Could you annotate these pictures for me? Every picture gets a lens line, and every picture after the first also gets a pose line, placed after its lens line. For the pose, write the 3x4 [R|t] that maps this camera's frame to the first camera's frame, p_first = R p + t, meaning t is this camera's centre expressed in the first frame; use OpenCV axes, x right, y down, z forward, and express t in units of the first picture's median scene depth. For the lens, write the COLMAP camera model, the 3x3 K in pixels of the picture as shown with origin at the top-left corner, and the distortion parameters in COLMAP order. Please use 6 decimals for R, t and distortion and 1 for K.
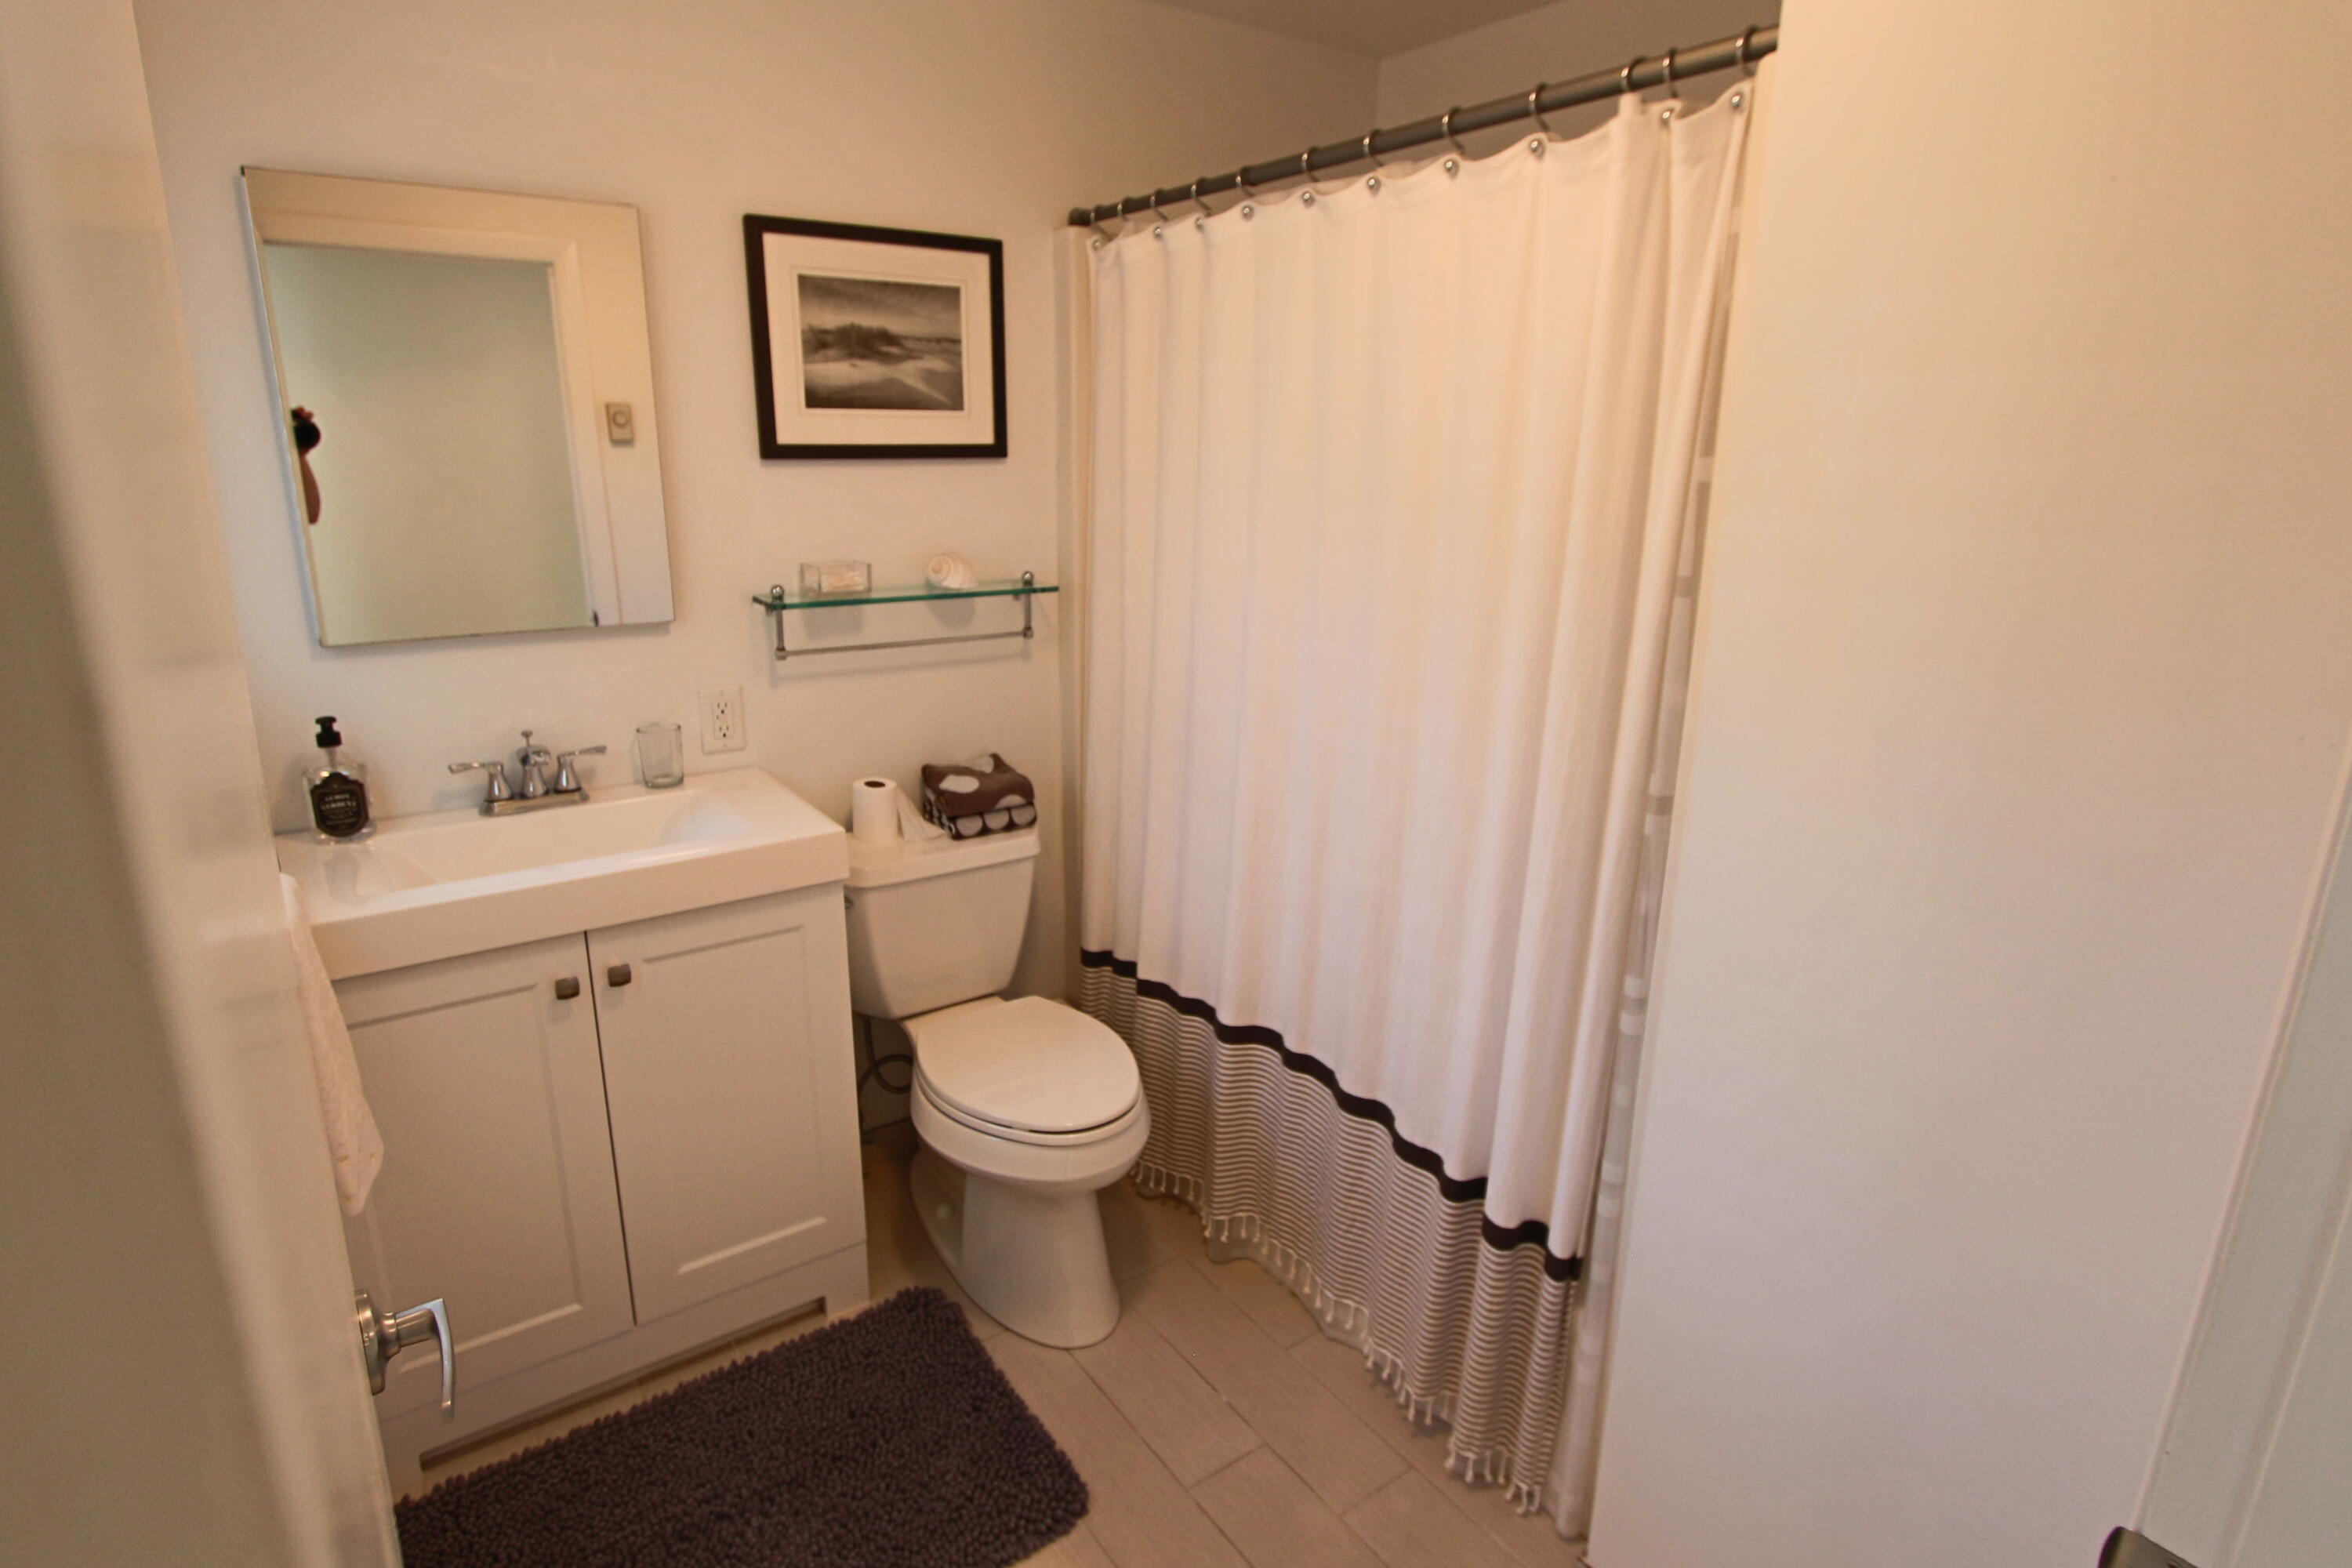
lens RADIAL K [[1211.9, 0, 1176.4], [0, 1211.9, 765.9], [0, 0, 1]] dist [-0.016374, 0.001540]
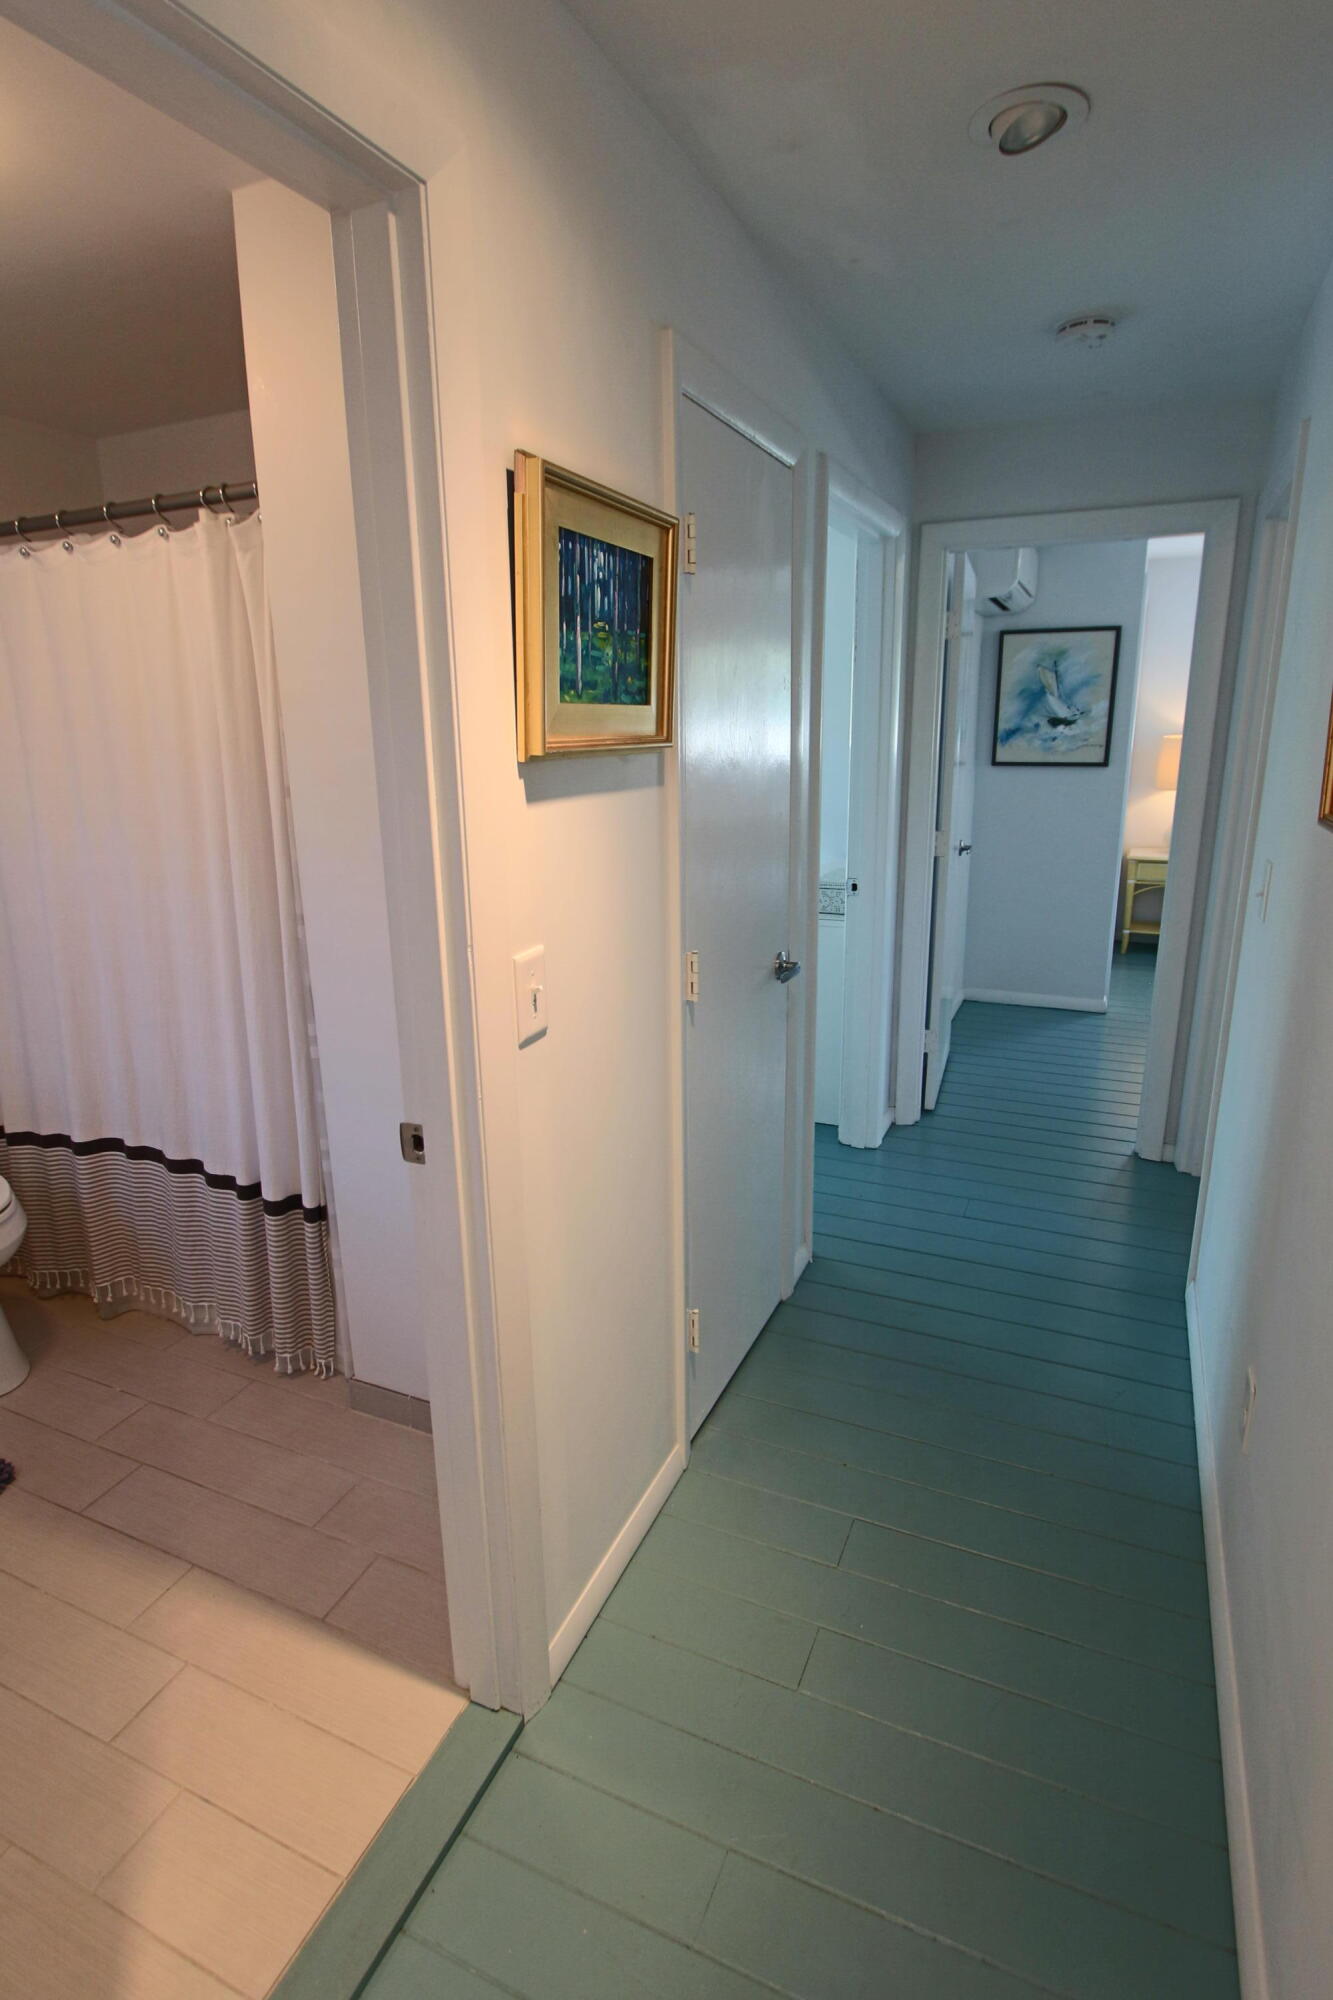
lens RADIAL K [[1030.6, 0, 652.9], [0, 1030.6, 1015.4], [0, 0, 1]] dist [-0.016374, 0.001540]
pose [[0.863800, -0.160892, 0.477455, 0.087058], [0.157167, 0.986402, 0.048053, 0.141259], [-0.478694, 0.033532, 0.877341, -0.426570]]
